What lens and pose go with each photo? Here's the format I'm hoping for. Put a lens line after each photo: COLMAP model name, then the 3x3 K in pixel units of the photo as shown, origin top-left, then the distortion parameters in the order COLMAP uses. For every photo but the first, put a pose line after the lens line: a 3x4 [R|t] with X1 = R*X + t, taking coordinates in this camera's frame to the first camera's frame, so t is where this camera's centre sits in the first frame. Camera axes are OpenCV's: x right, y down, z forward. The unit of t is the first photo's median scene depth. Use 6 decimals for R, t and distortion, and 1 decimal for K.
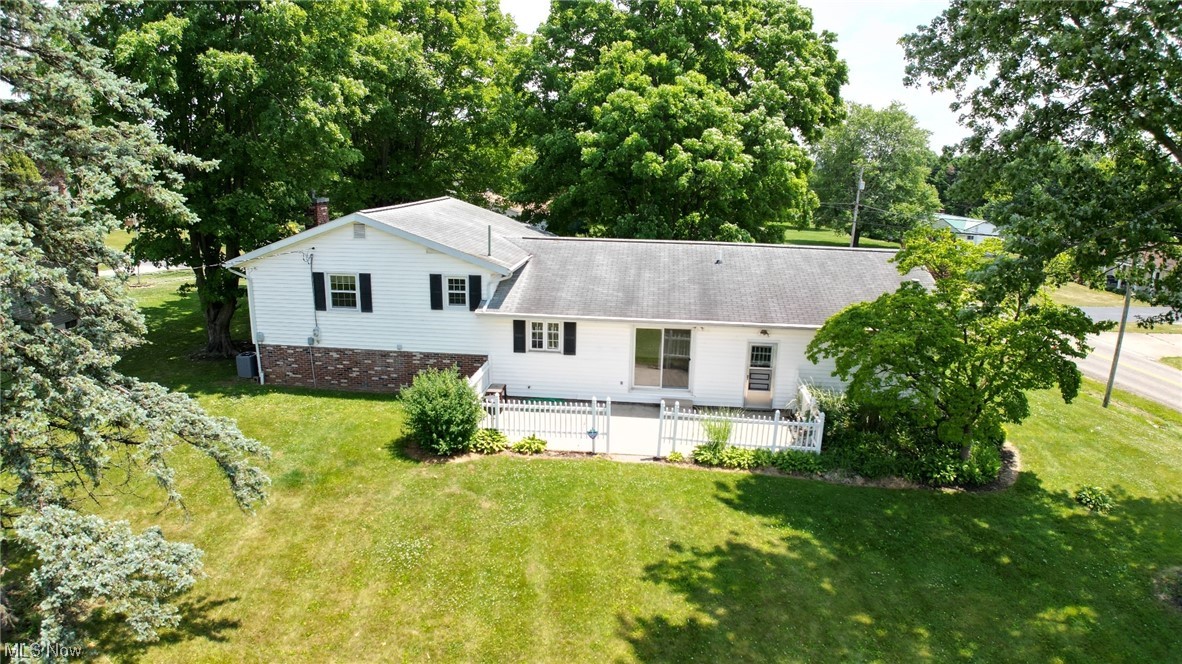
lens RADIAL K [[680.9, 0, 591.0], [0, 680.9, 332.0], [0, 0, 1]] dist [-0.157709, 0.000549]
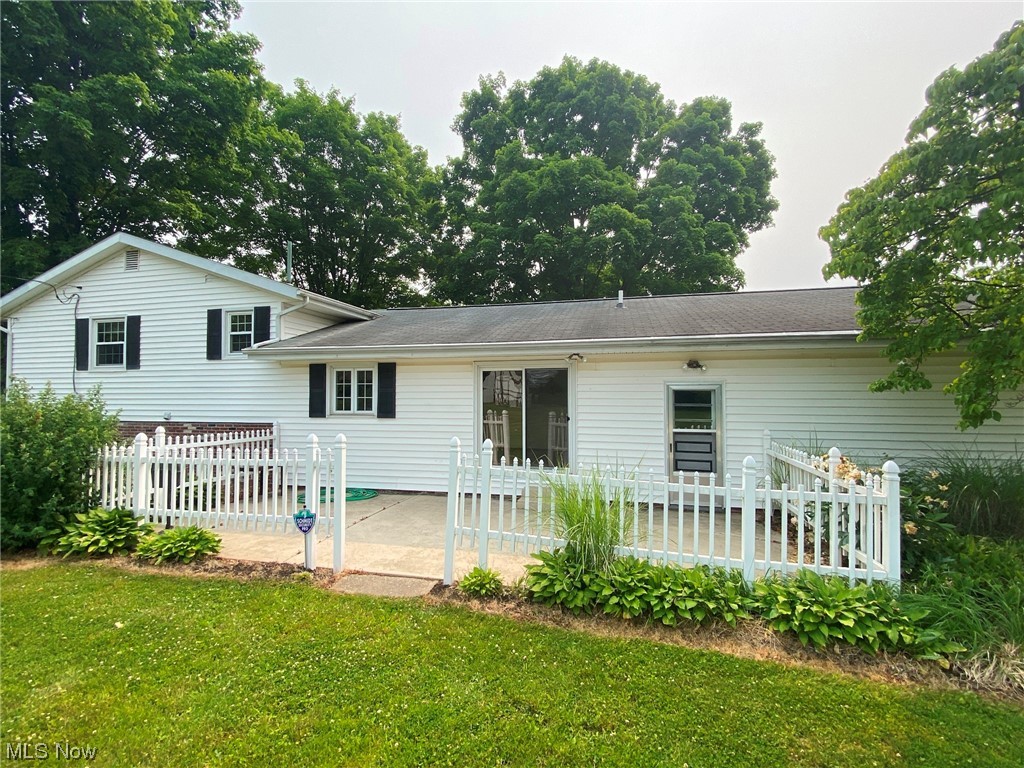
lens RADIAL K [[450.0, 0, 510.9], [0, 450.0, 397.7], [0, 0, 1]] dist [0.014666, -0.017887]
pose [[0.991468, -0.019492, -0.128885, 0.145840], [-0.011990, 0.970927, -0.239075, 0.118261], [0.129798, 0.238580, 0.962410, 0.595962]]
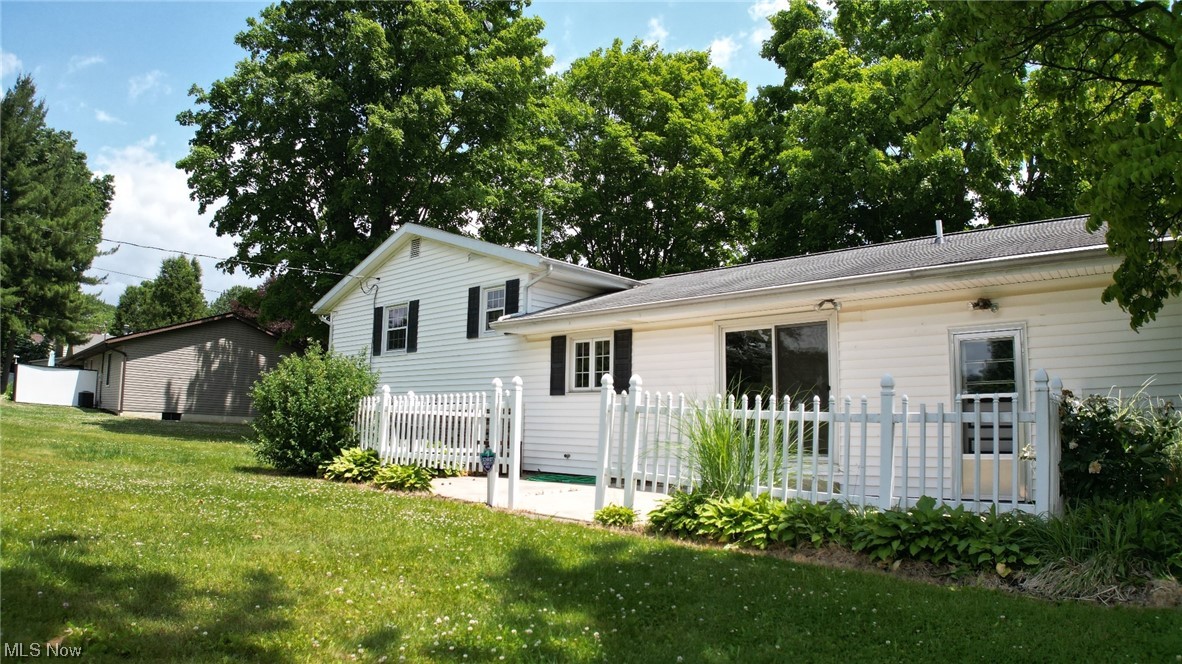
lens RADIAL K [[680.9, 0, 591.0], [0, 680.9, 332.0], [0, 0, 1]] dist [-0.157709, 0.000549]
pose [[0.808928, -0.082419, -0.582102, 0.280306], [-0.145965, 0.930966, -0.334658, 0.178738], [0.569499, 0.355681, 0.741055, 0.555882]]
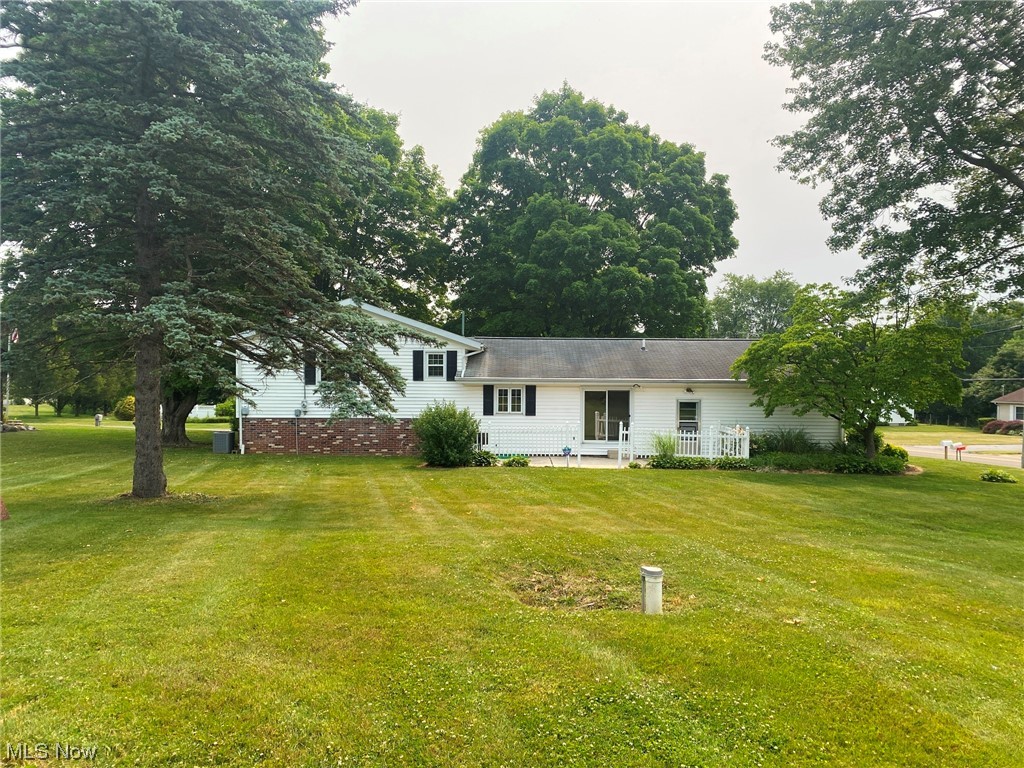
lens RADIAL K [[780.3, 0, 512.0], [0, 780.3, 384.0], [0, 0, 1]] dist [0.124190, 0.001246]
pose [[0.995251, -0.012184, 0.096577, -0.198482], [0.034413, 0.972107, -0.232000, 0.302114], [-0.091057, 0.234222, 0.967909, -0.354441]]
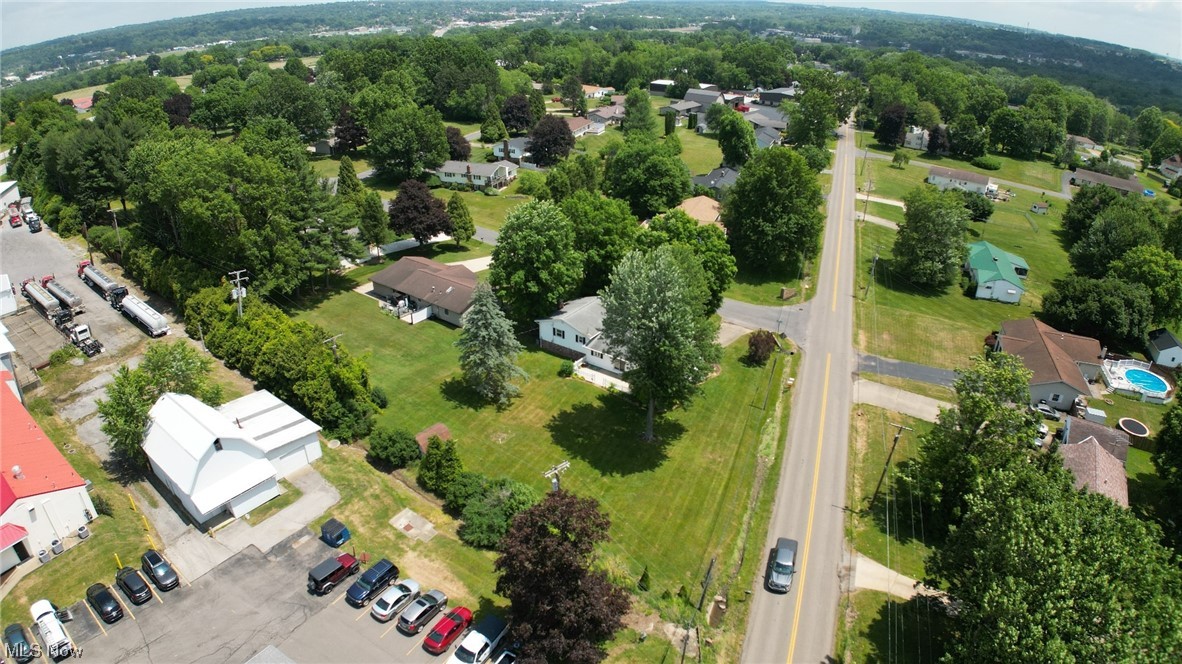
lens RADIAL K [[680.9, 0, 591.0], [0, 680.9, 332.0], [0, 0, 1]] dist [-0.157709, 0.000549]
pose [[0.874388, 0.209002, -0.437908, 1.803165], [-0.109464, 0.964181, 0.241606, -1.193291], [0.472719, -0.163322, 0.865946, -2.824503]]
